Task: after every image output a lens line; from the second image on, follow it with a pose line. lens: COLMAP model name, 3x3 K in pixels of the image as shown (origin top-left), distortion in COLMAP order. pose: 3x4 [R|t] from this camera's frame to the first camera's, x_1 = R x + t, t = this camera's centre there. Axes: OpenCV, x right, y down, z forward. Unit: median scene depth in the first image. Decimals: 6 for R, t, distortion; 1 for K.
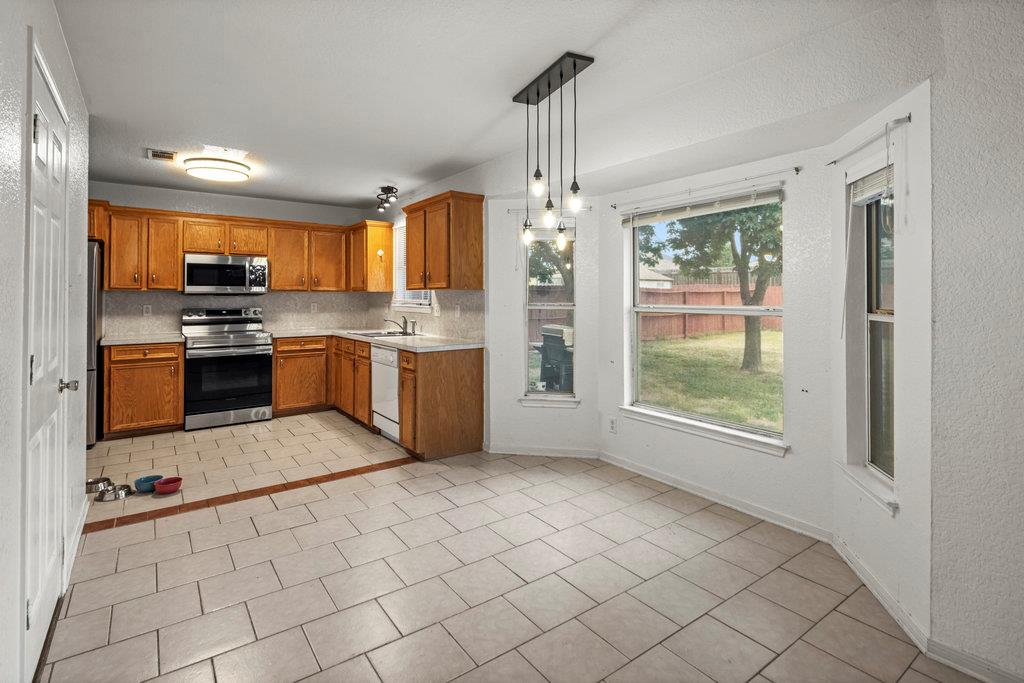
lens RADIAL K [[501.9, 0, 523.1], [0, 501.9, 288.3], [0, 0, 1]] dist [0.005738, -0.004489]
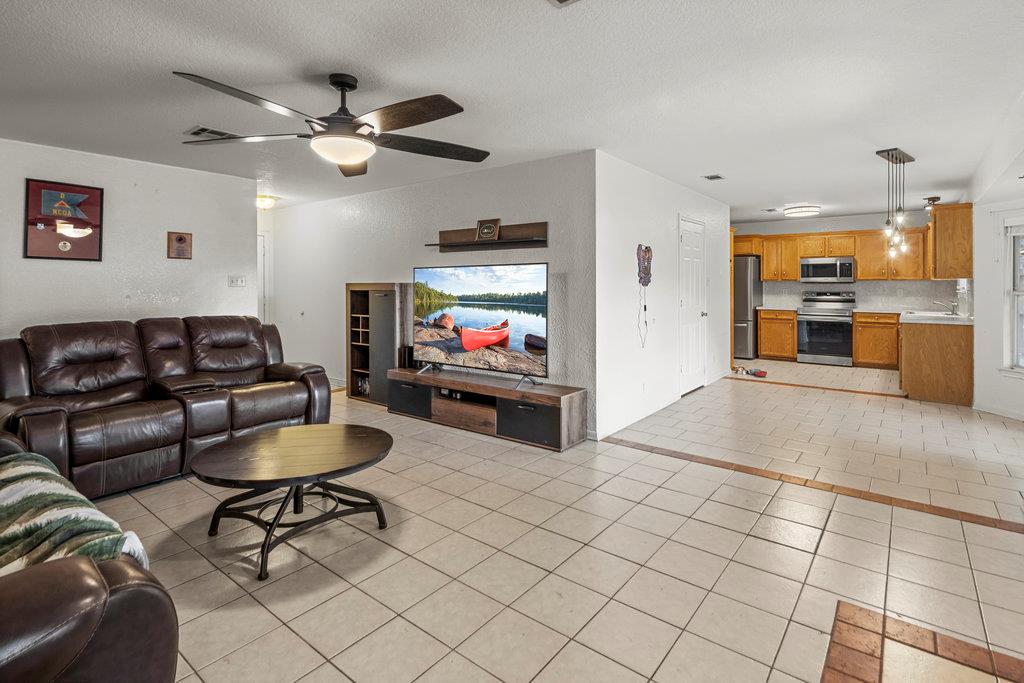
lens RADIAL K [[501.9, 0, 513.9], [0, 501.9, 285.0], [0, 0, 1]] dist [0.005738, -0.004489]
pose [[0.250427, 0.003000, -0.968131, 0.713086], [0.016031, 0.999845, 0.007245, -0.007740], [0.968003, -0.017335, 0.250340, -0.348041]]
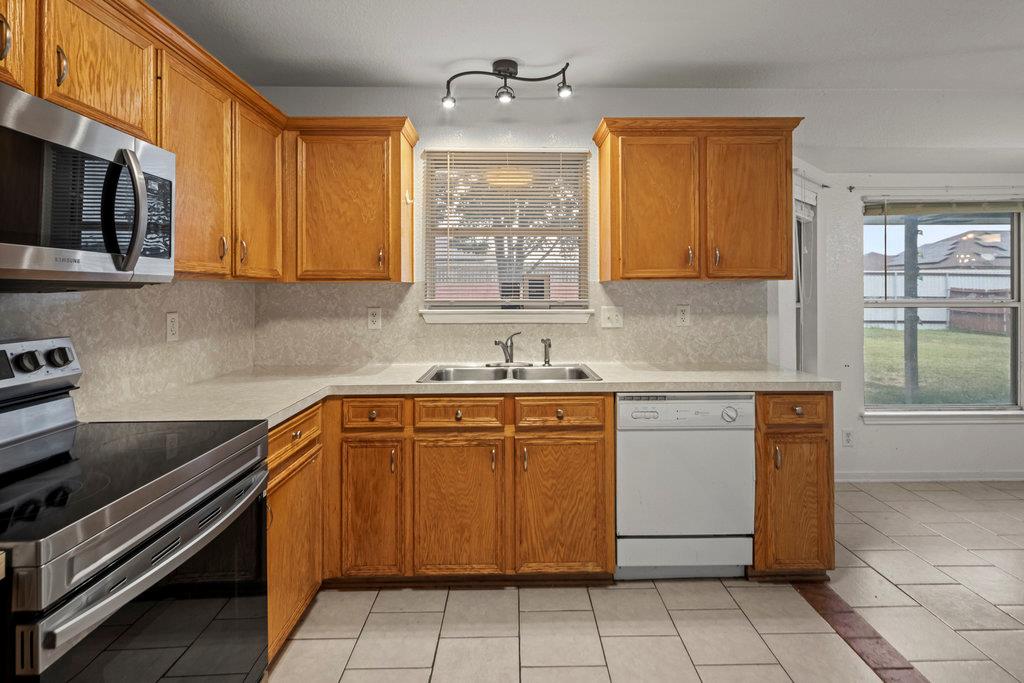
lens RADIAL K [[501.9, 0, 516.0], [0, 501.9, 286.8], [0, 0, 1]] dist [0.005738, -0.004489]
pose [[0.582885, 0.007816, 0.812517, -0.676147], [-0.009028, 0.999954, -0.003143, 0.012621], [-0.812504, -0.005503, 0.582929, 0.743223]]
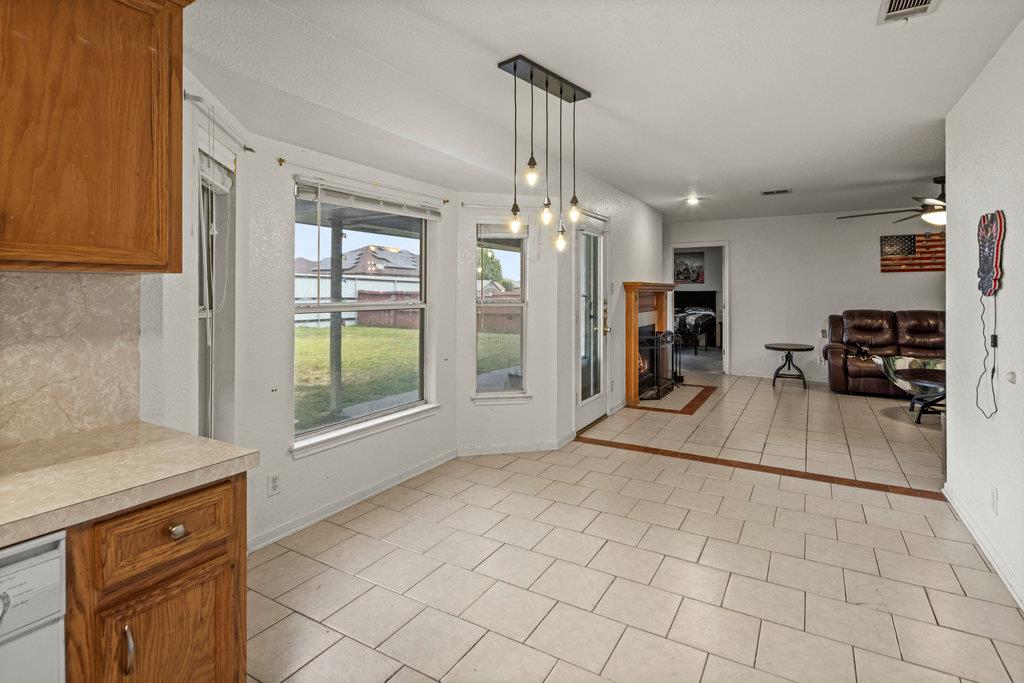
lens RADIAL K [[501.9, 0, 517.0], [0, 501.9, 292.3], [0, 0, 1]] dist [0.005738, -0.004489]
pose [[-0.390133, 0.001642, 0.920757, -0.441153], [-0.011105, 0.999917, -0.006489, 0.011947], [-0.920692, -0.012756, -0.390082, 0.748009]]
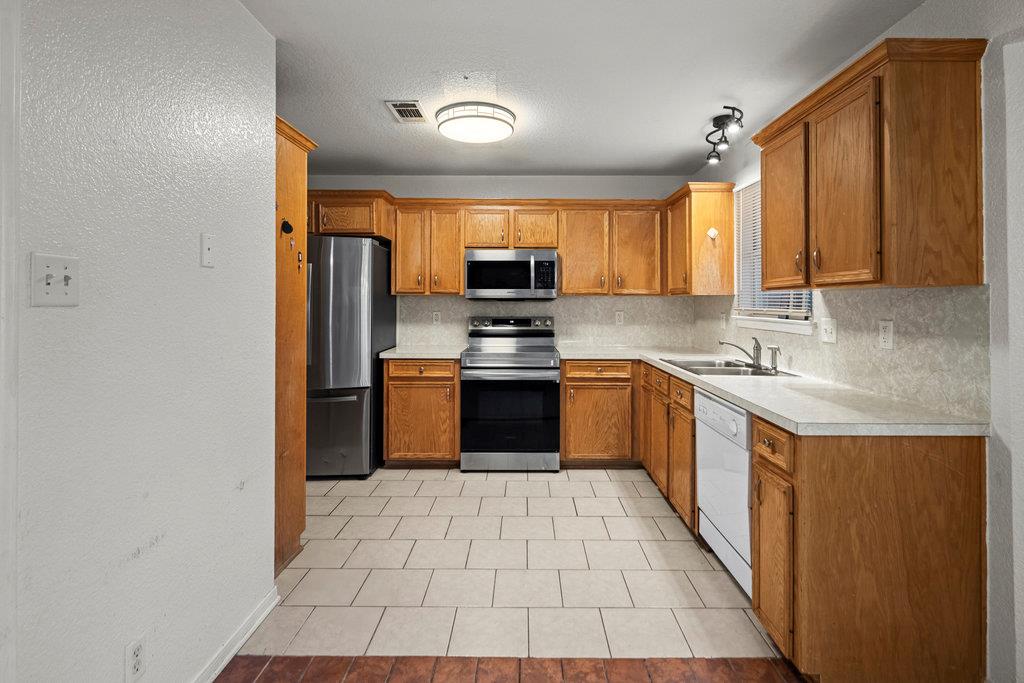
lens RADIAL K [[501.9, 0, 519.4], [0, 501.9, 299.0], [0, 0, 1]] dist [0.005738, -0.004489]
pose [[0.795323, -0.001802, -0.606183, -0.109605], [0.006861, 0.999958, 0.006029, 0.007175], [0.606147, -0.008954, 0.795302, 0.404246]]
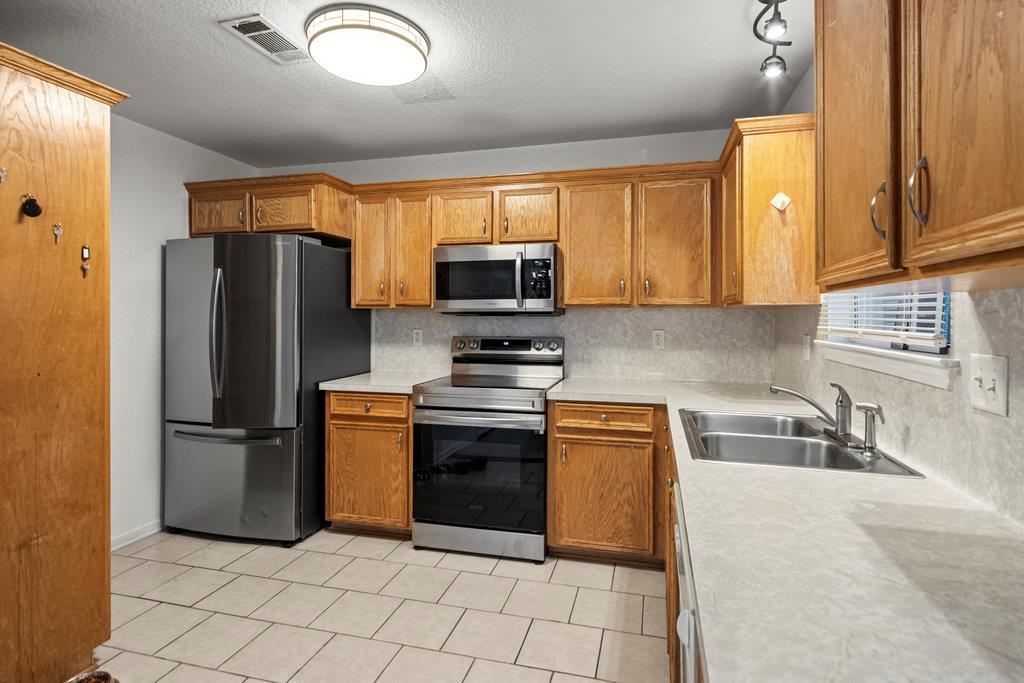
lens RADIAL K [[501.9, 0, 529.6], [0, 501.9, 319.6], [0, 0, 1]] dist [0.005738, -0.004489]
pose [[0.624923, 0.005021, -0.780670, -0.123203], [0.011480, 0.999812, 0.015620, 0.011131], [0.780602, -0.018724, 0.624748, 0.705397]]
